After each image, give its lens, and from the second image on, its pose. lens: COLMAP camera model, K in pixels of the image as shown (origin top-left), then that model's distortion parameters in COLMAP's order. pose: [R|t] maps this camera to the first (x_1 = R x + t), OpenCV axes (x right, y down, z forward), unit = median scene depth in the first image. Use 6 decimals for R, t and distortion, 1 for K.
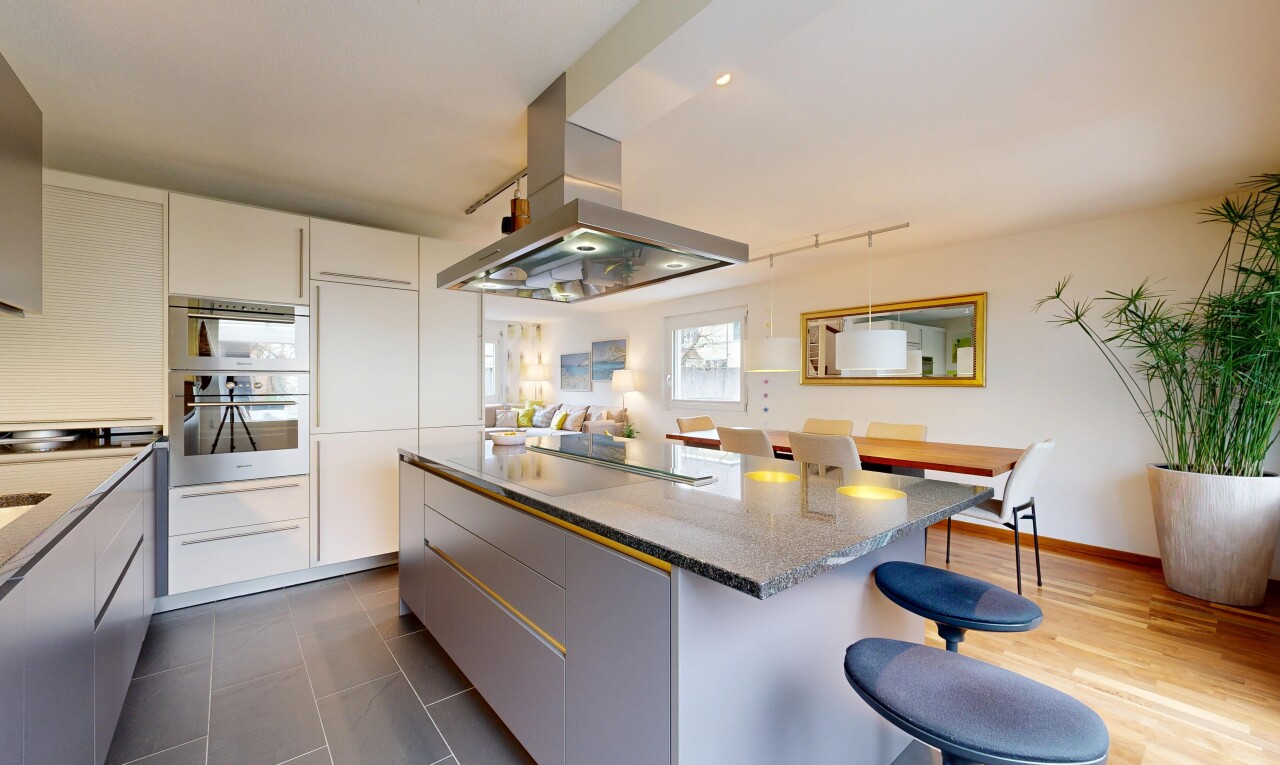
lens RADIAL K [[500.1, 0, 641.0], [0, 500.1, 382.8], [0, 0, 1]] dist [0.000270, -0.000120]
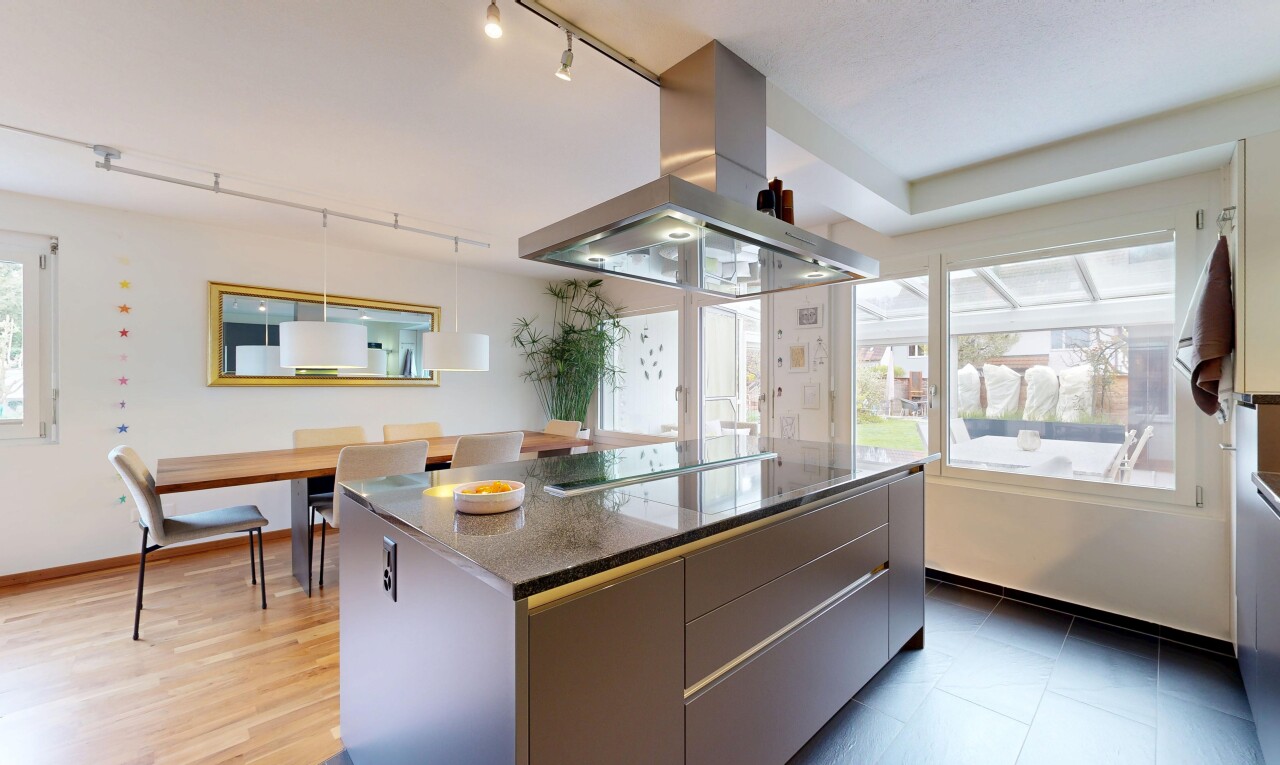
lens RADIAL K [[500.1, 0, 638.2], [0, 500.1, 385.4], [0, 0, 1]] dist [0.000270, -0.000120]
pose [[-0.066713, -0.001380, 0.997771, -0.358520], [0.000827, 0.999999, 0.001439, 0.002679], [-0.997772, 0.000921, -0.066711, 0.409894]]
